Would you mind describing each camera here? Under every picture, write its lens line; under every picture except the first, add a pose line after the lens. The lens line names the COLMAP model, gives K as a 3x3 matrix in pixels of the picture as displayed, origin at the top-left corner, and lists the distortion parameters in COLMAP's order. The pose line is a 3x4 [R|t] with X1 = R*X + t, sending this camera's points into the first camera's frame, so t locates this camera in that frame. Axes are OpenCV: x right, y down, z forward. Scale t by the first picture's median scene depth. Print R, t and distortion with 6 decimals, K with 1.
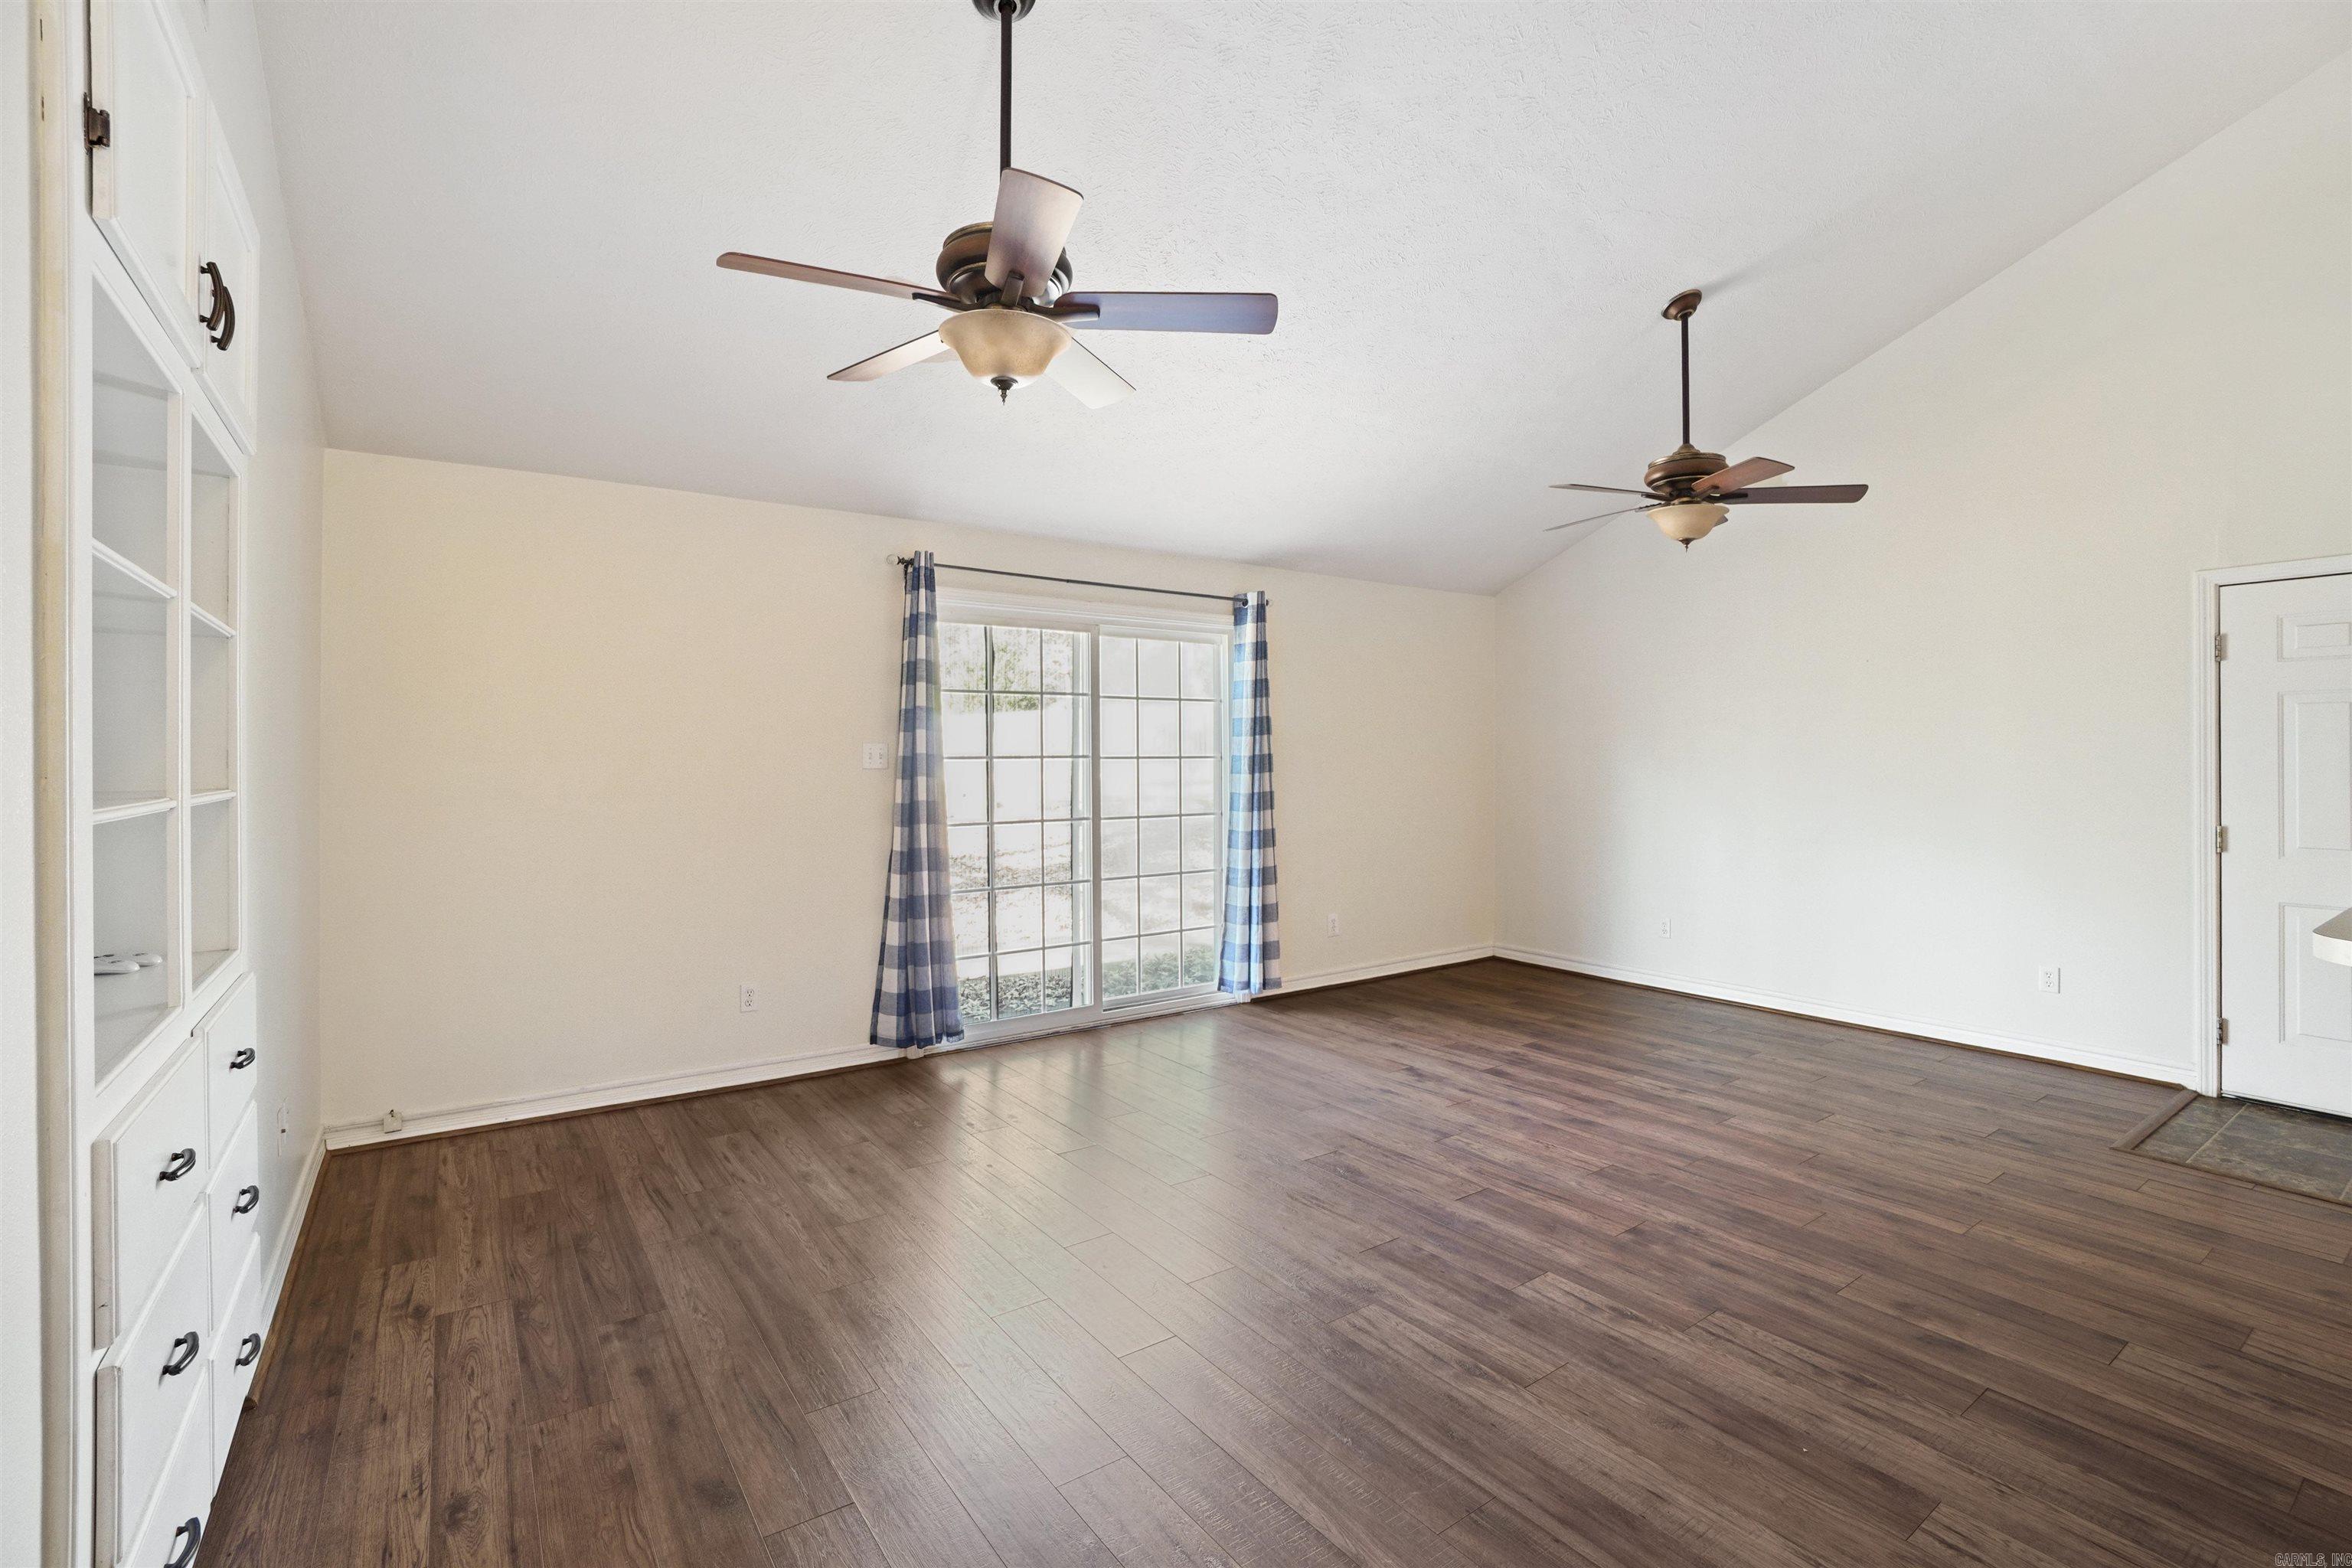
lens RADIAL K [[1046.7, 0, 1163.1], [0, 1046.7, 755.8], [0, 0, 1]] dist [-0.058218, 0.021456]
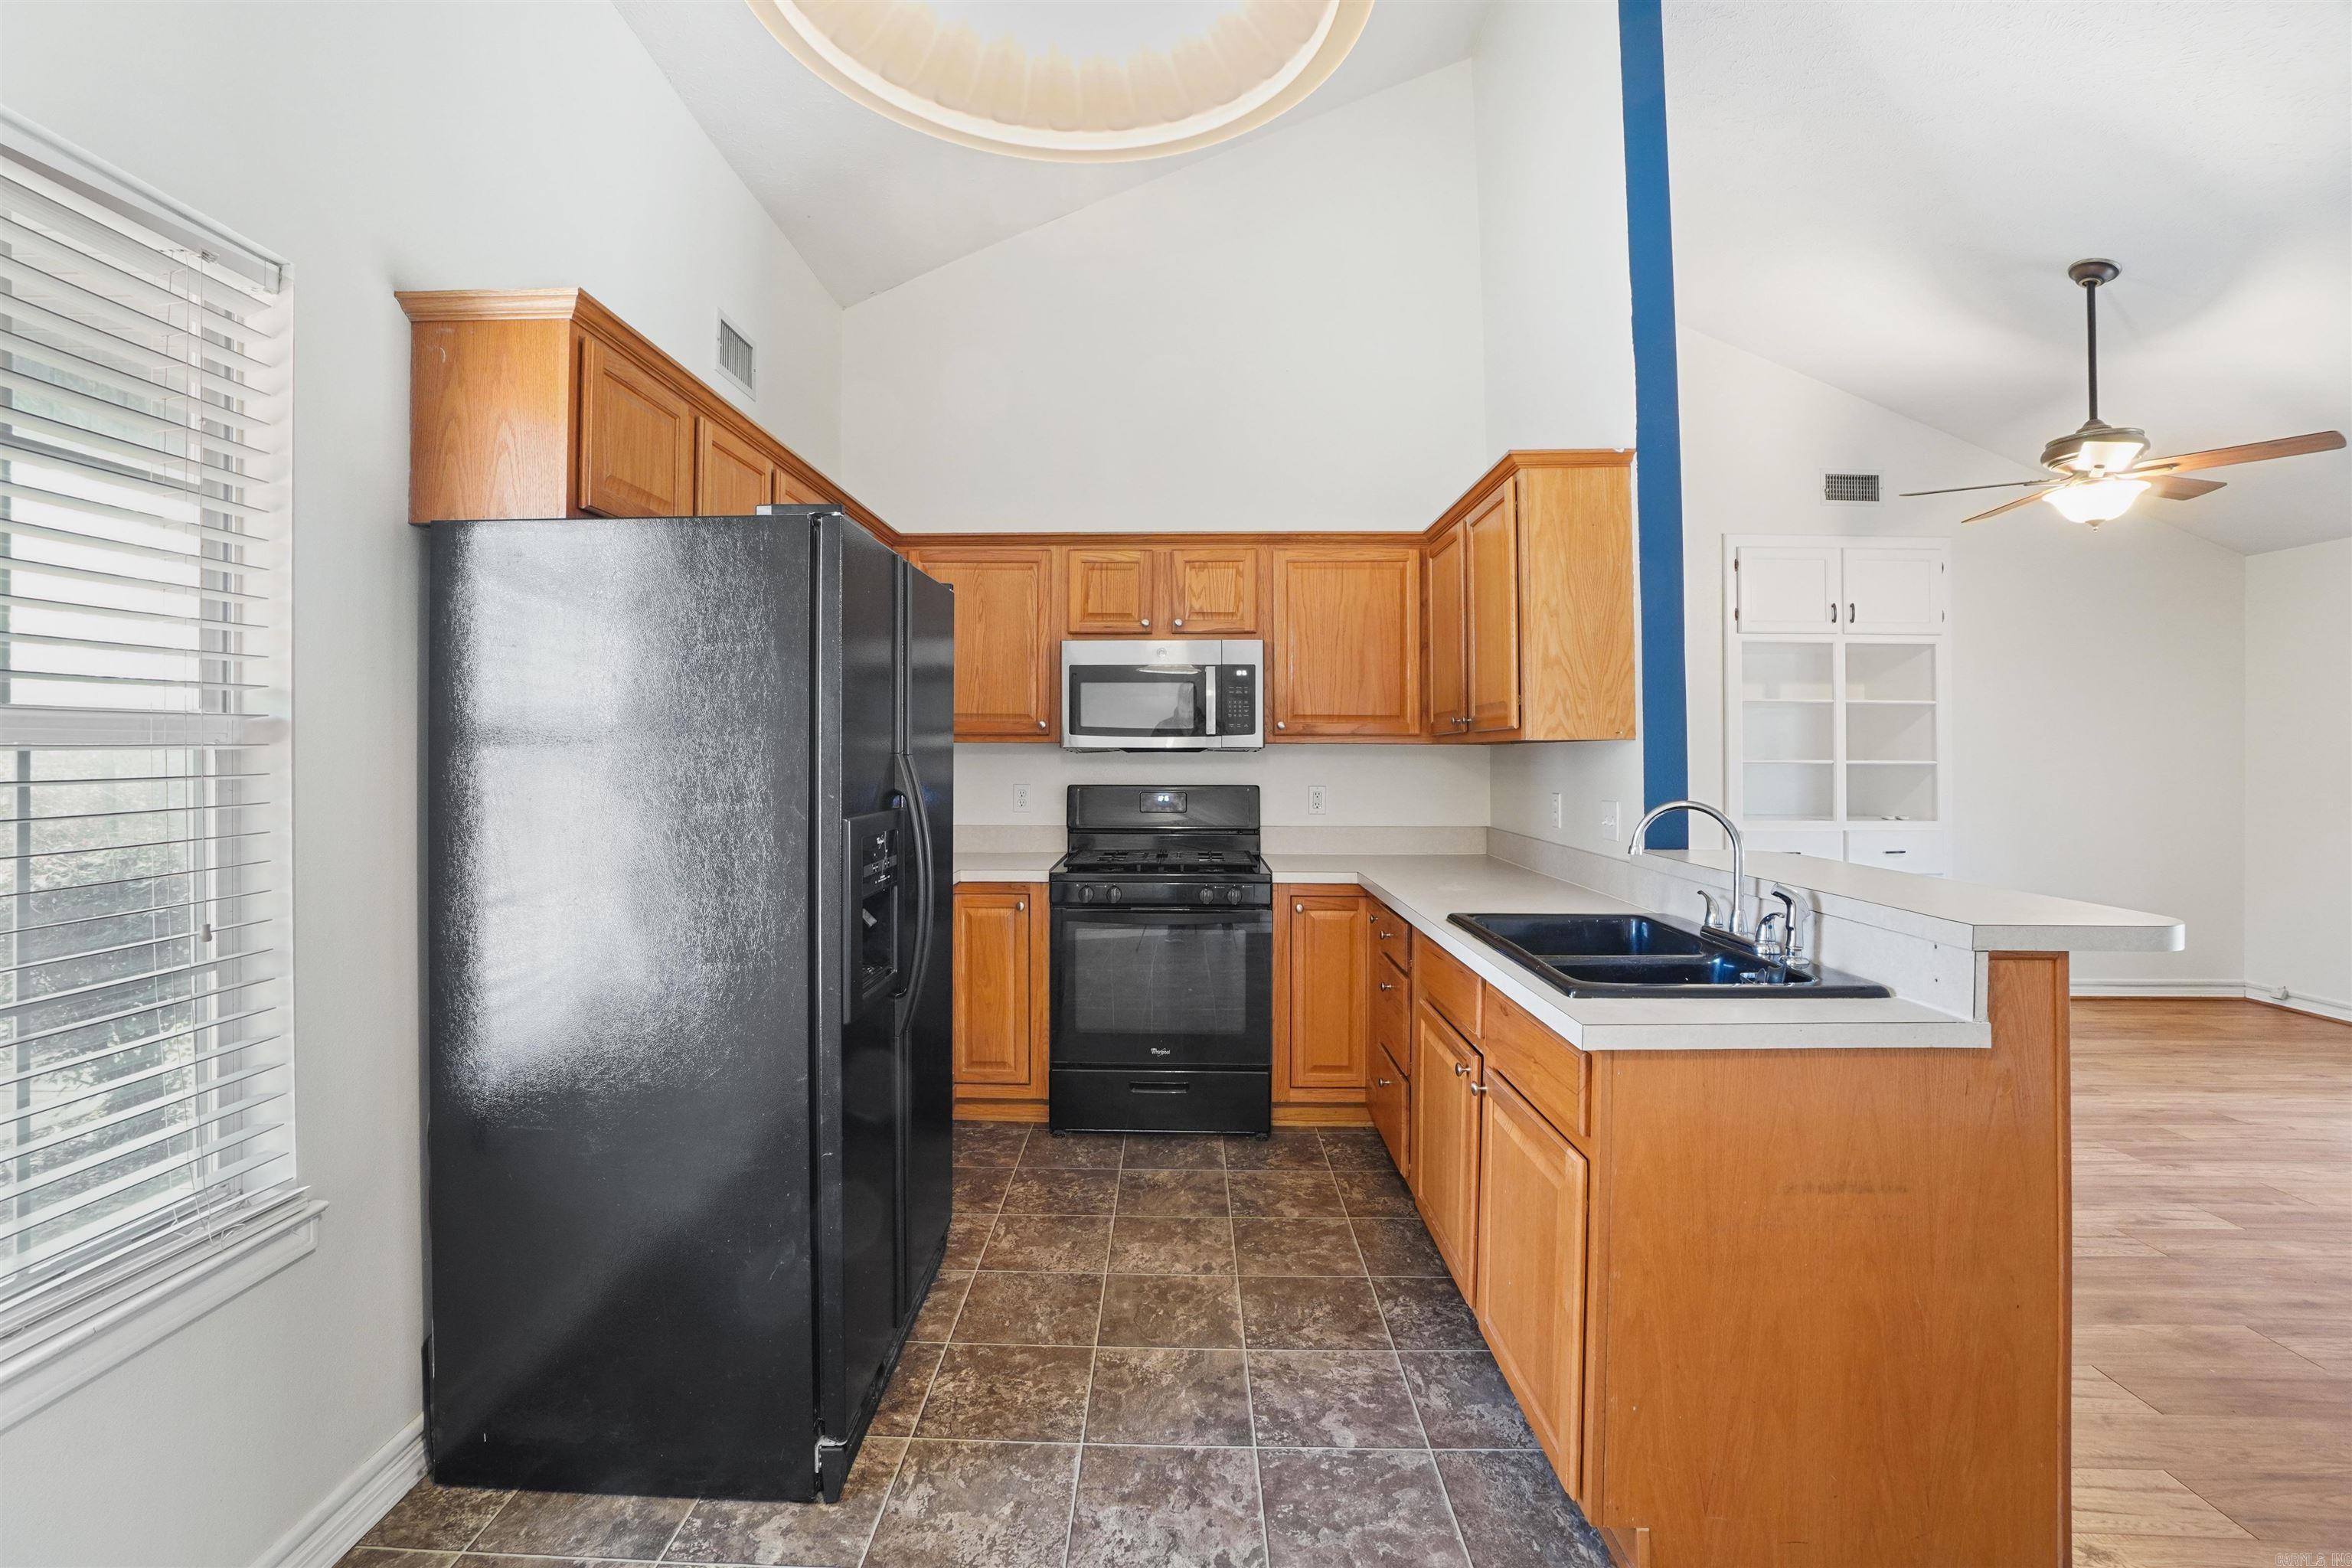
lens RADIAL K [[1046.7, 0, 1163.1], [0, 1046.7, 755.8], [0, 0, 1]] dist [-0.058218, 0.021456]
pose [[-0.591326, 0.002550, -0.806428, 1.832386], [-0.000893, 0.999992, 0.003818, 0.004823], [0.806432, 0.002978, -0.591319, 0.685006]]
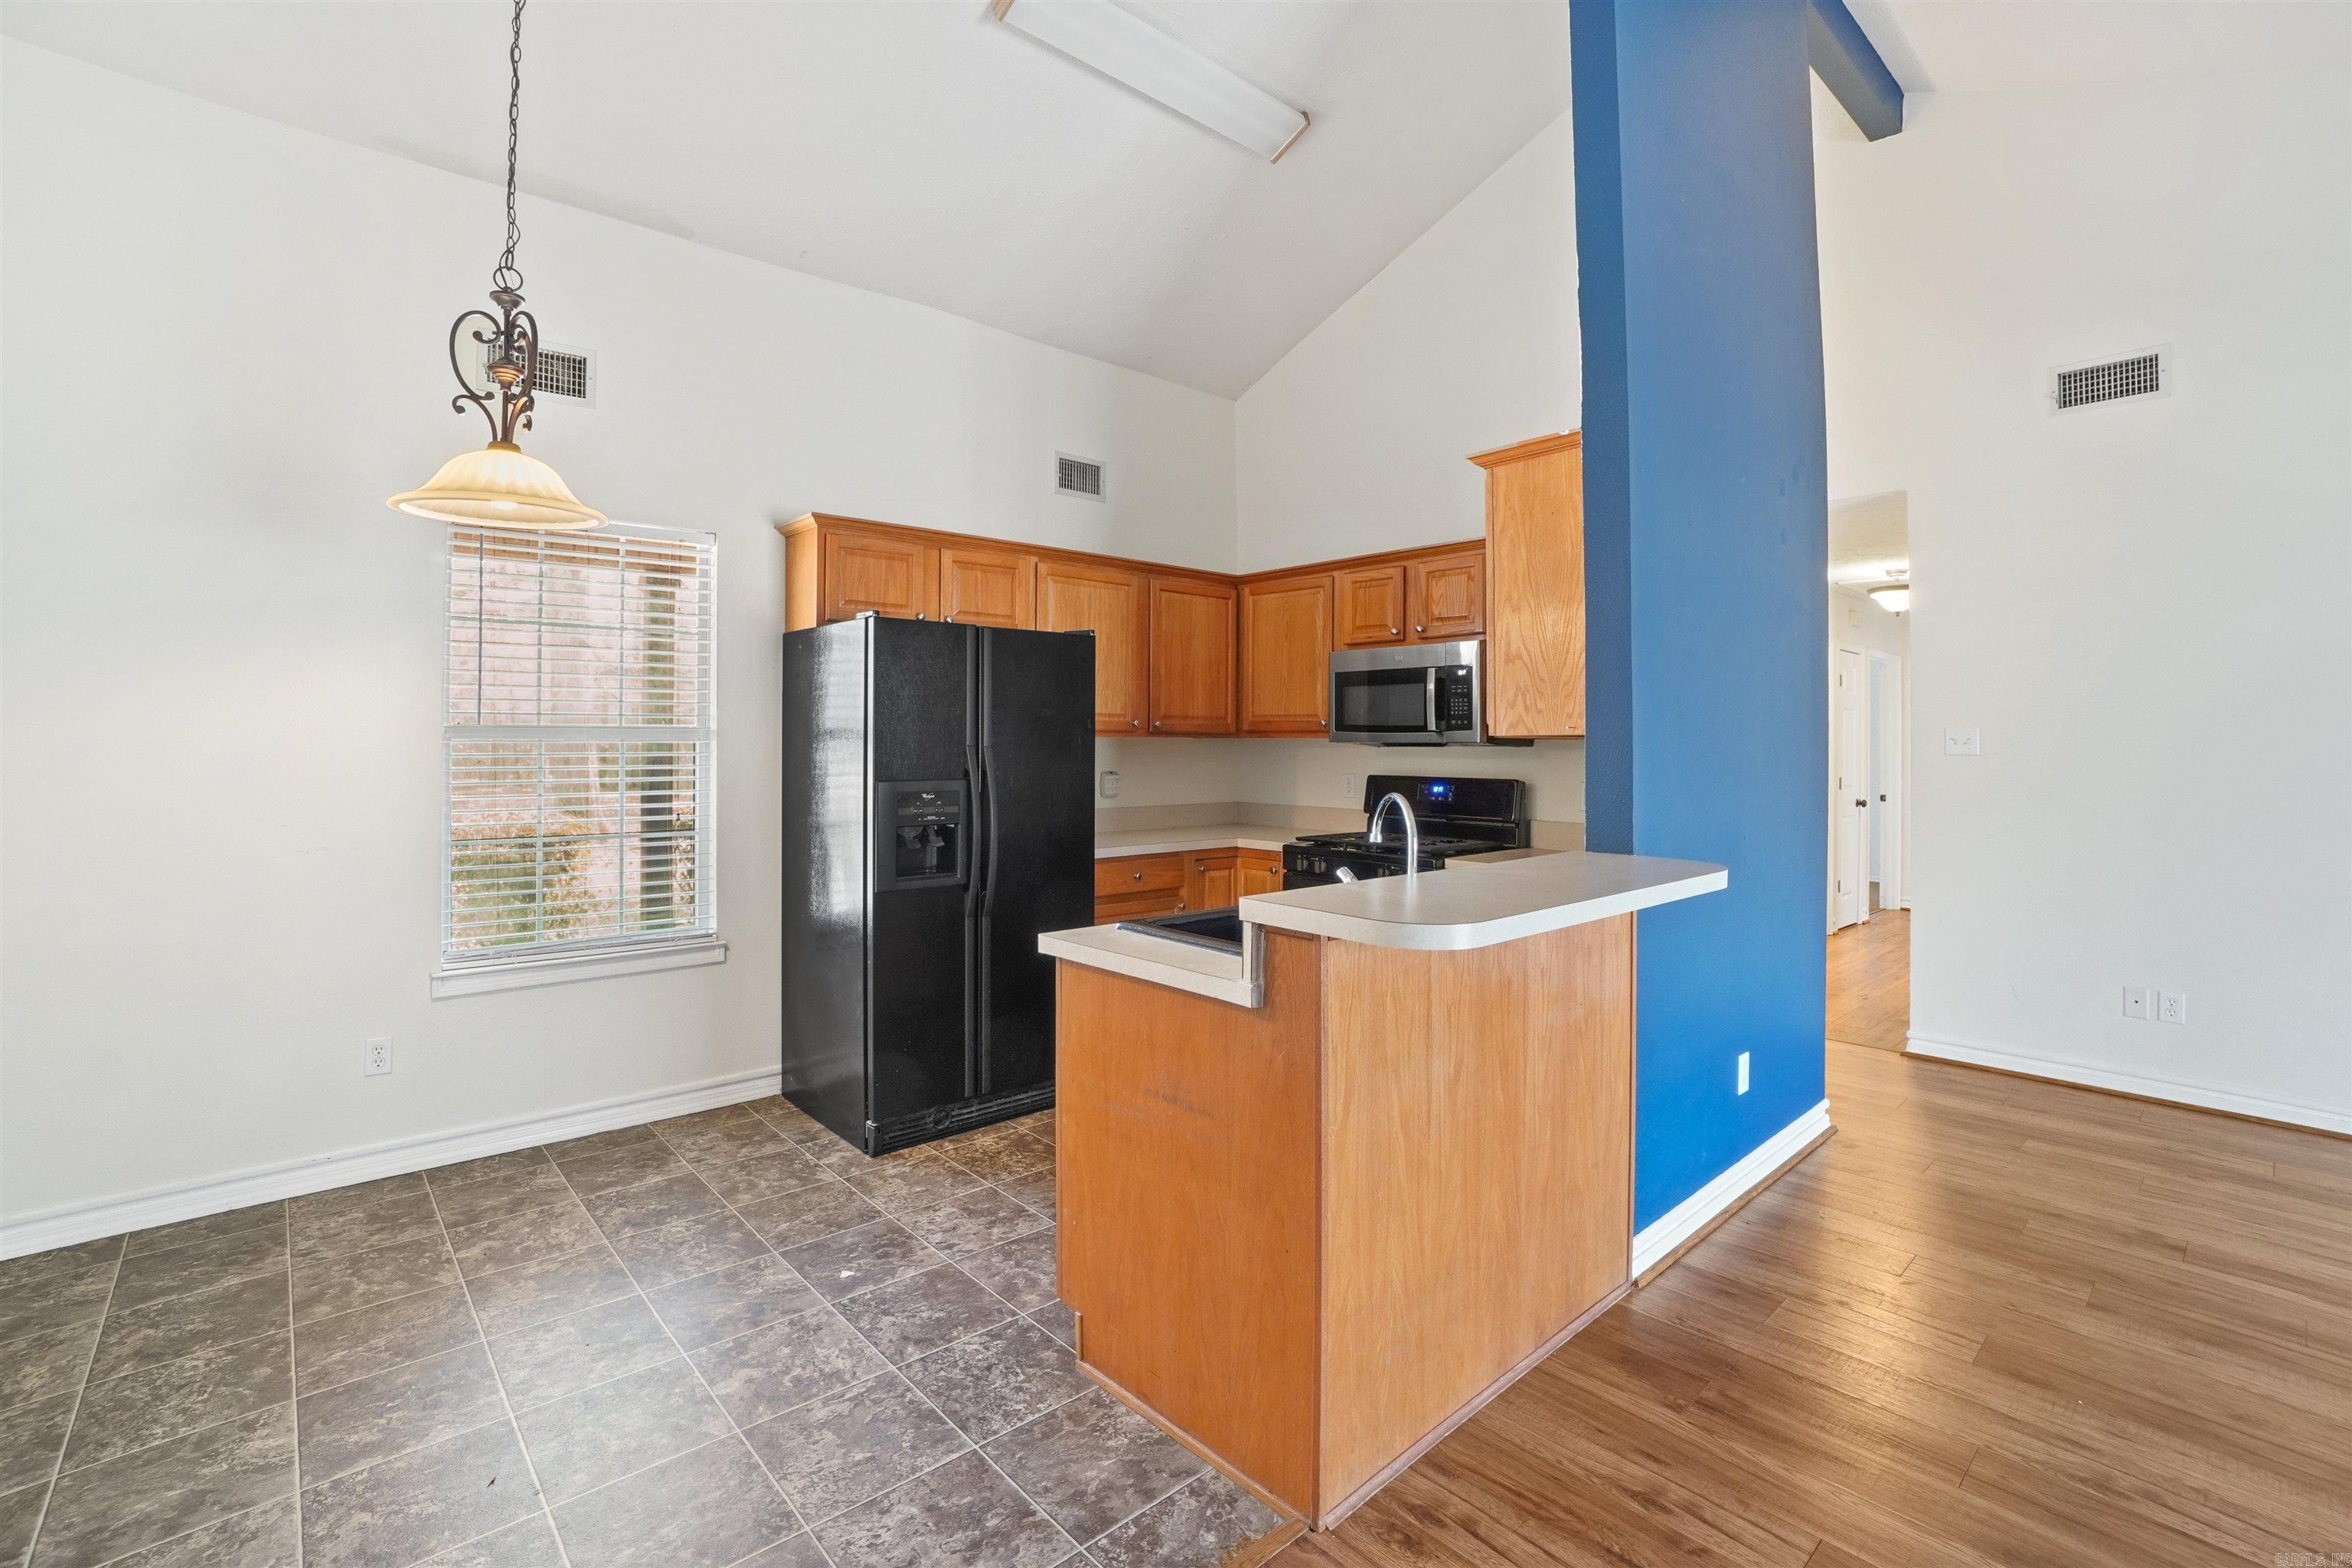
lens RADIAL K [[1070.1, 0, 1177.1], [0, 1070.1, 739.9], [0, 0, 1]] dist [-0.062494, 0.025298]
pose [[-0.993090, -0.005843, -0.117209, 1.229187], [-0.005549, 0.999981, -0.002833, 0.002032], [0.117224, -0.002163, -0.993103, 1.391119]]
